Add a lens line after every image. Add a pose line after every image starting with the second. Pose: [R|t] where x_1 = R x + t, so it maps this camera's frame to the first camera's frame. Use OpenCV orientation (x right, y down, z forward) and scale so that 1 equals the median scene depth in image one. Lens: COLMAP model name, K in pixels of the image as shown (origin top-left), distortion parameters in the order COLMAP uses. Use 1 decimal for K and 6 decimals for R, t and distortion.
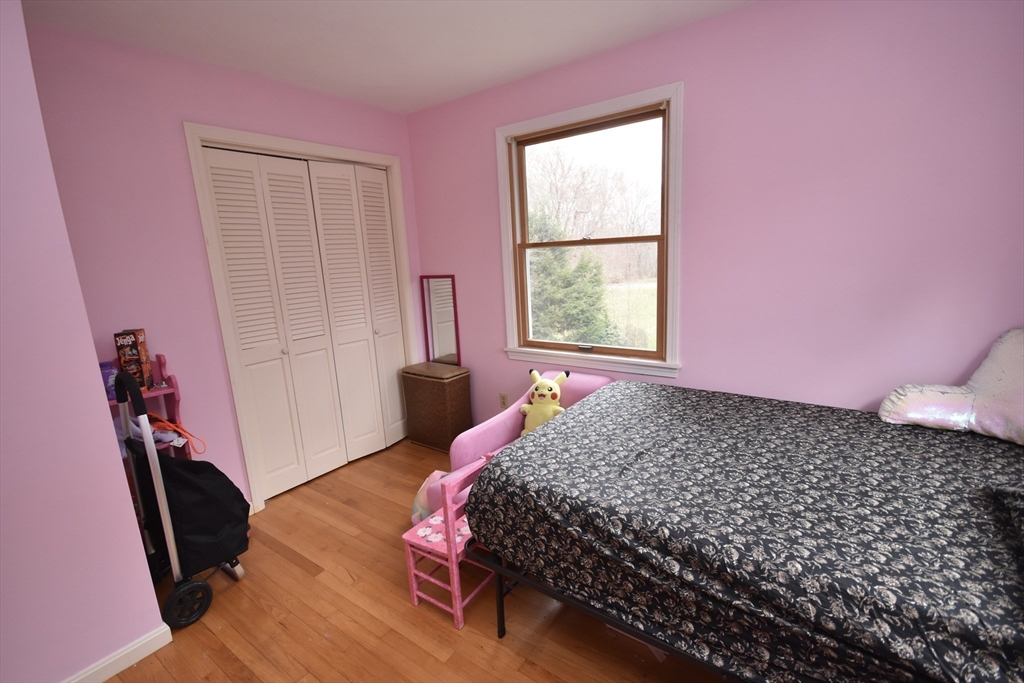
lens RADIAL K [[465.7, 0, 512.0], [0, 465.7, 344.8], [0, 0, 1]] dist [-0.007669, -0.001237]
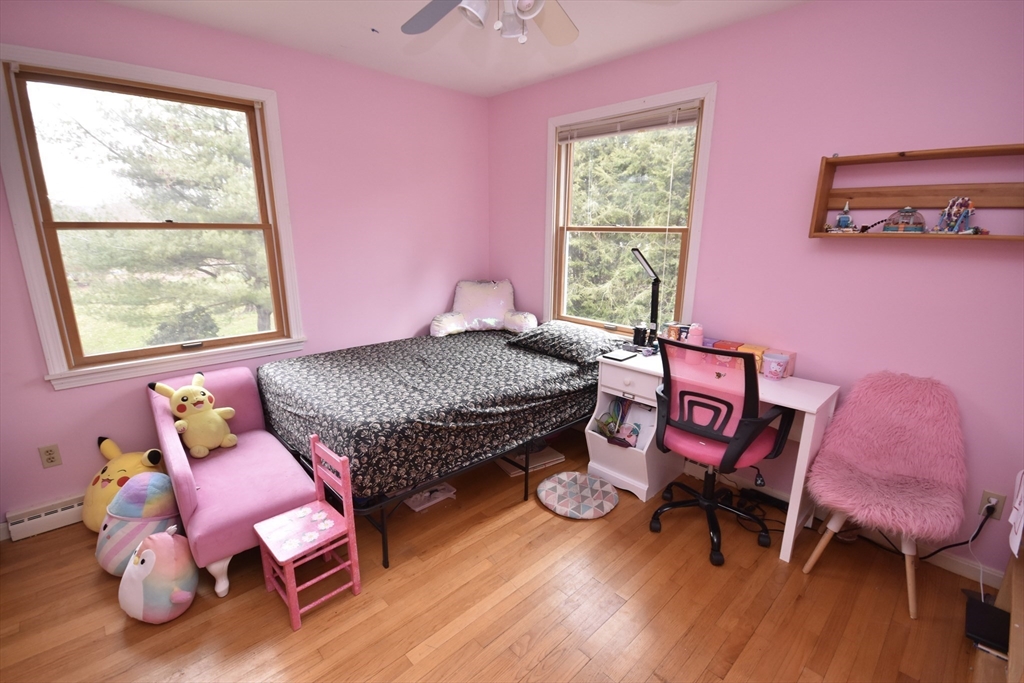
lens RADIAL K [[465.7, 0, 512.9], [0, 465.7, 346.2], [0, 0, 1]] dist [-0.007669, -0.001237]
pose [[0.173338, -0.192027, 0.965960, -1.143611], [0.175852, 0.971080, 0.161489, -0.053769], [-0.969036, 0.141874, 0.202093, 0.429509]]
